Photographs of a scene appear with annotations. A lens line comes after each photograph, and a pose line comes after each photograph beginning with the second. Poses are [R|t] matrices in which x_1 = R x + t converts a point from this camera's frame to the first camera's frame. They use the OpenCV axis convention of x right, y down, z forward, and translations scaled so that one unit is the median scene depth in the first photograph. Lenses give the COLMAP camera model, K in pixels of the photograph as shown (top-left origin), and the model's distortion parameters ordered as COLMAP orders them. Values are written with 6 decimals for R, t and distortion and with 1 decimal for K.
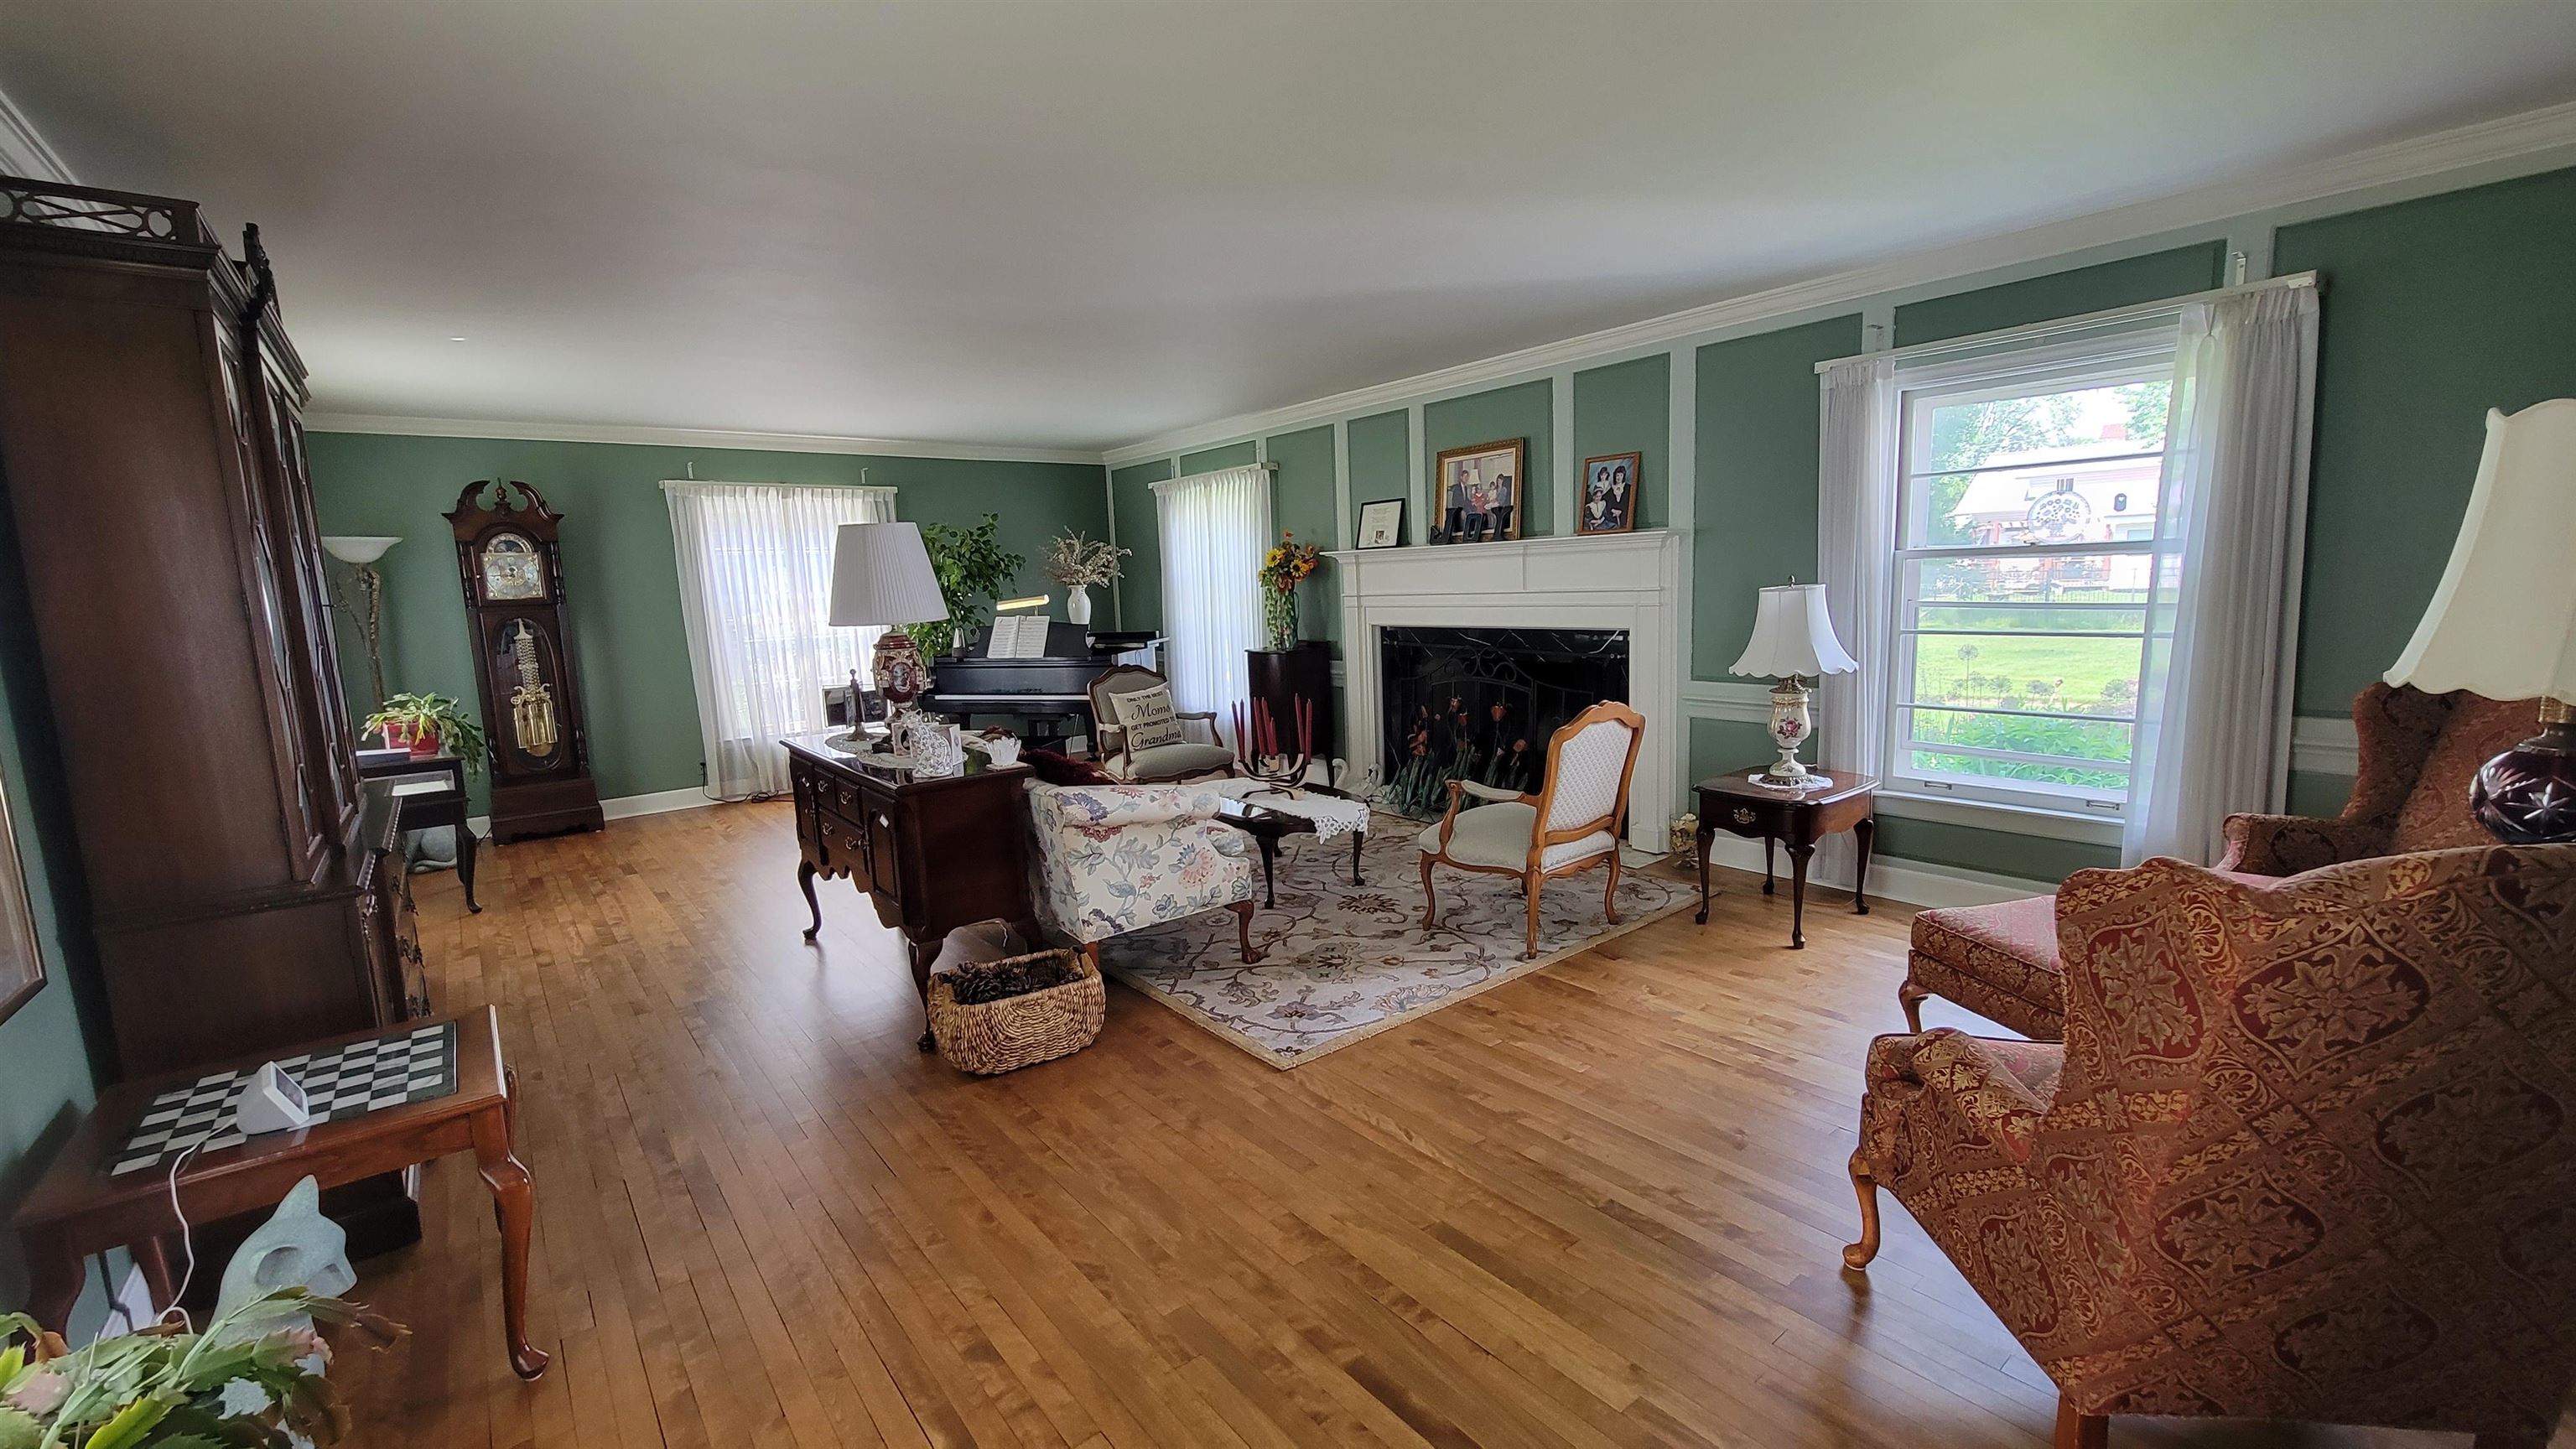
lens RADIAL K [[1055.7, 0, 1322.1], [0, 1055.7, 733.0], [0, 0, 1]] dist [-0.002018, 0.000640]
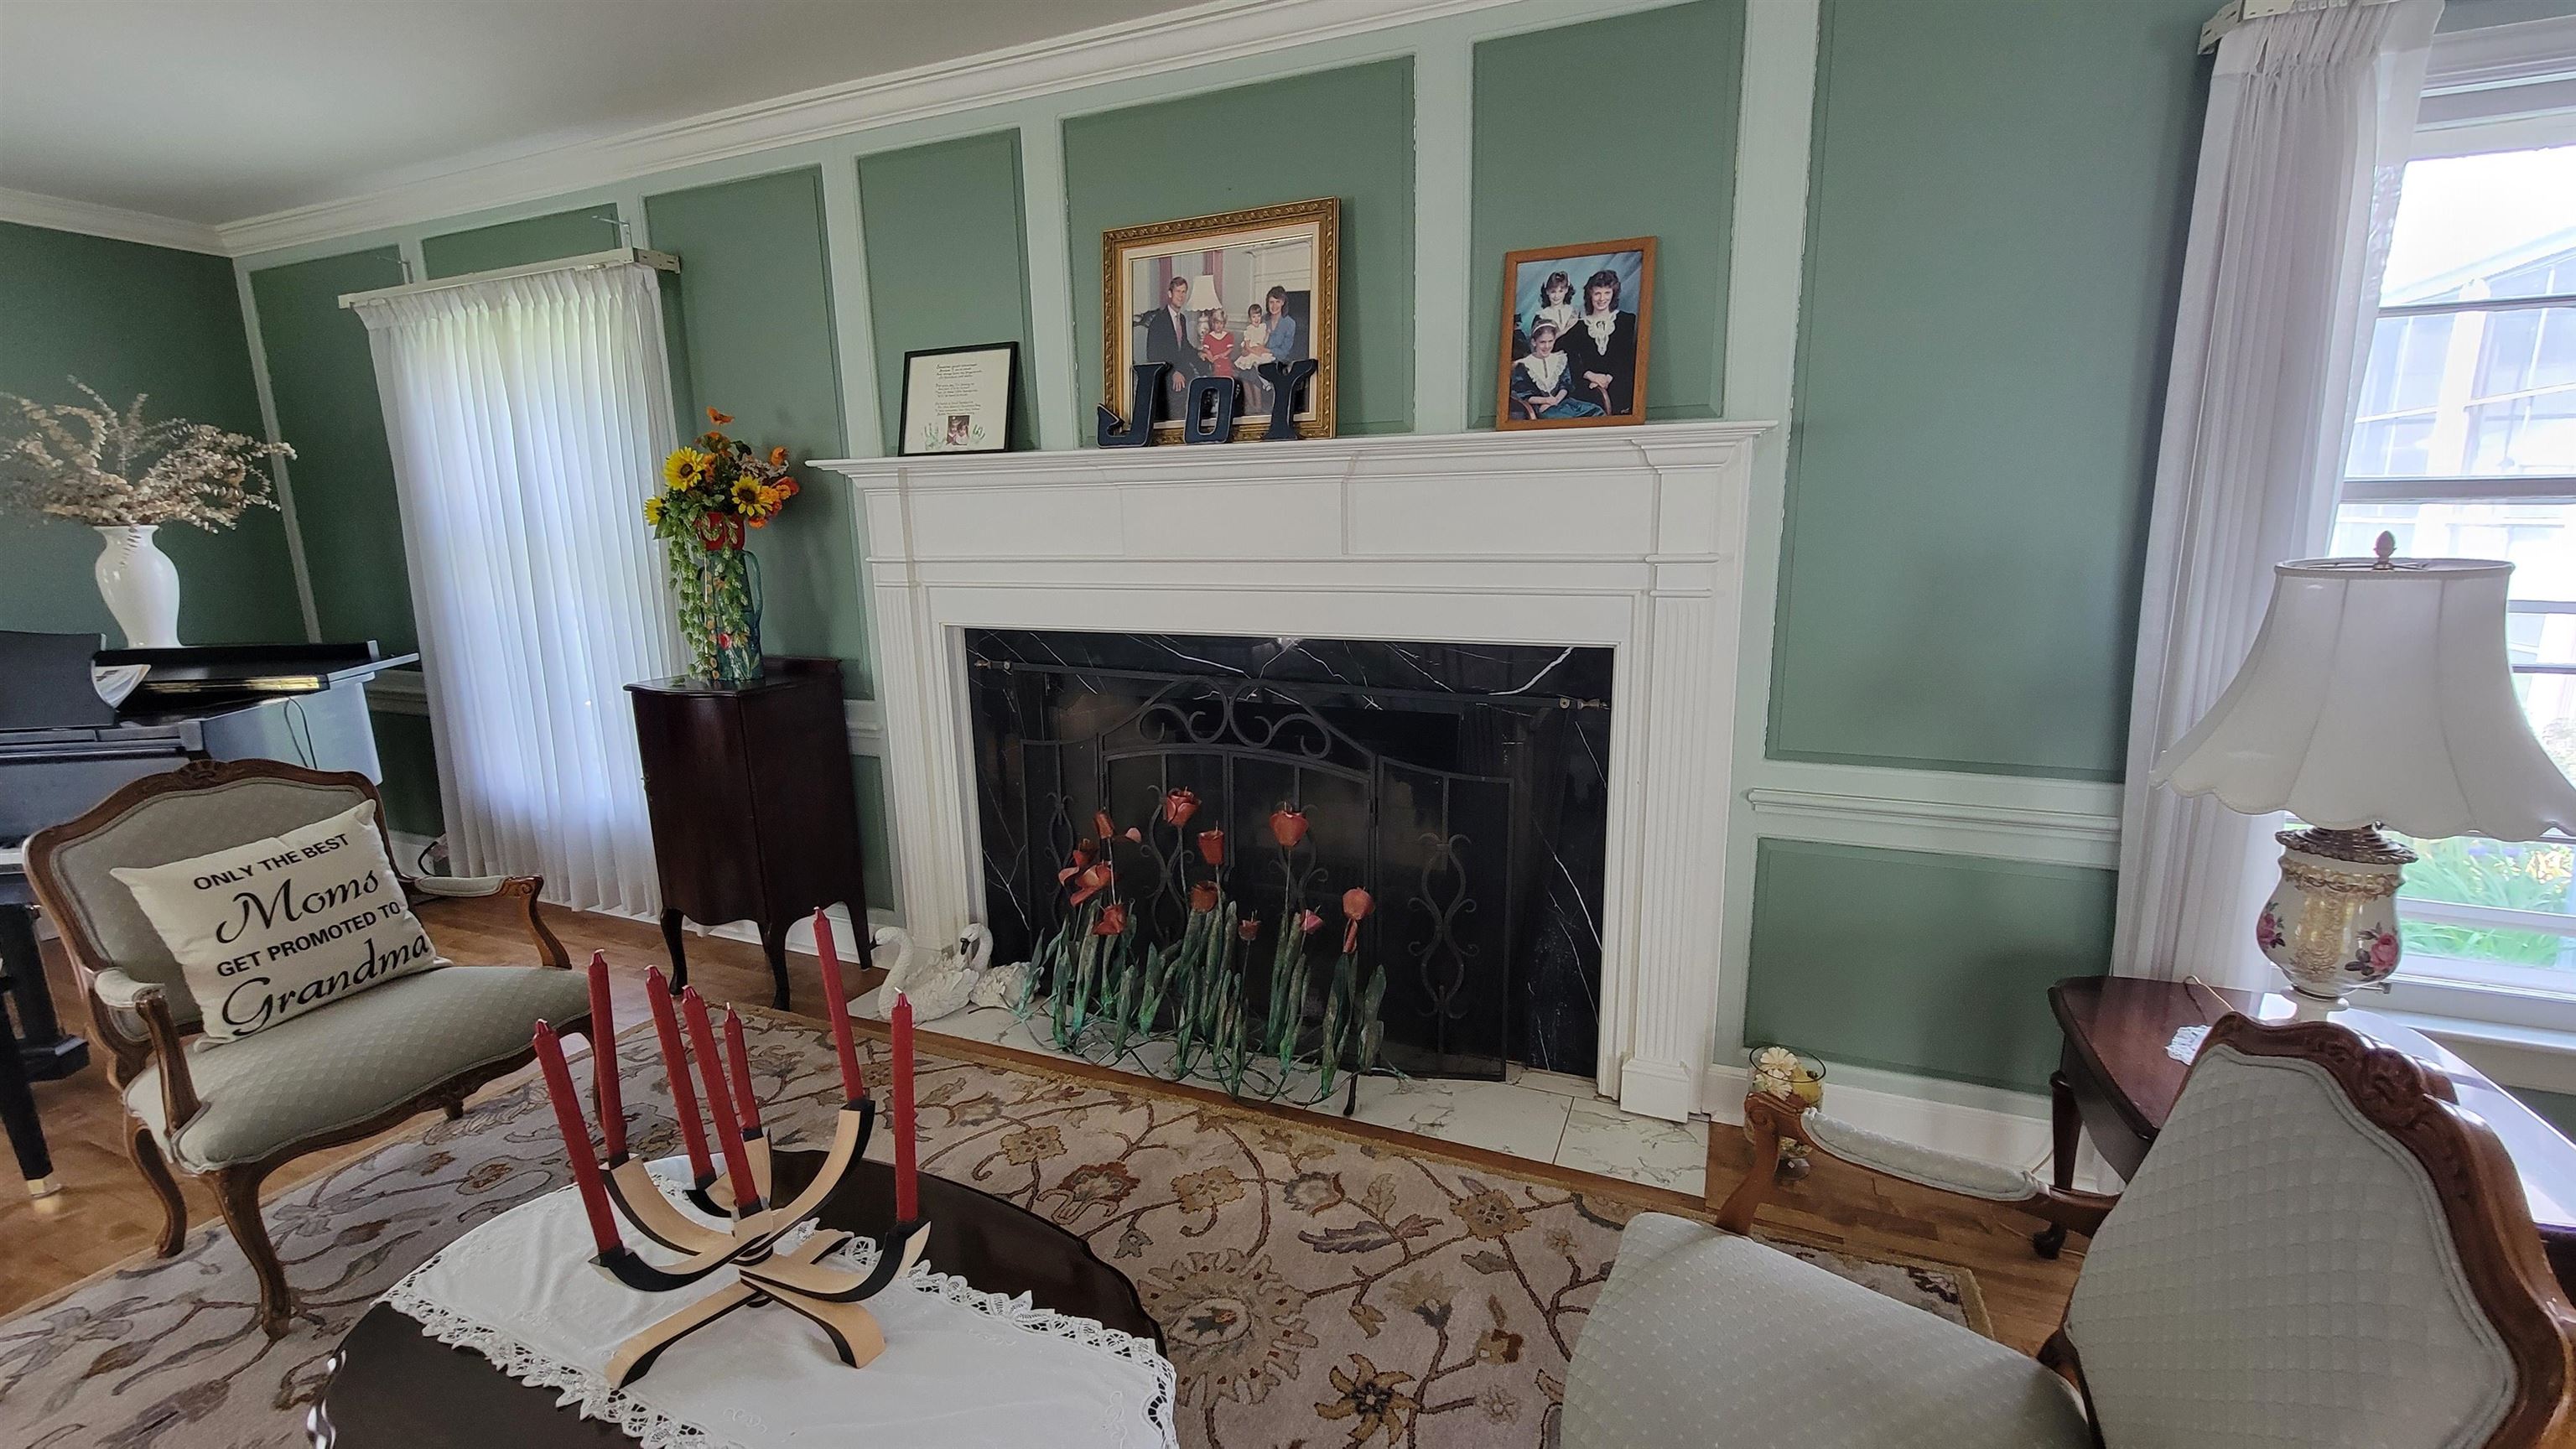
lens RADIAL K [[1055.7, 0, 1314.4], [0, 1055.7, 722.7], [0, 0, 1]] dist [-0.002018, 0.000640]
pose [[0.883579, -0.066026, 0.463603, -0.033423], [0.050567, 0.997674, 0.045713, -0.092472], [-0.465543, -0.016948, 0.884863, 0.658342]]
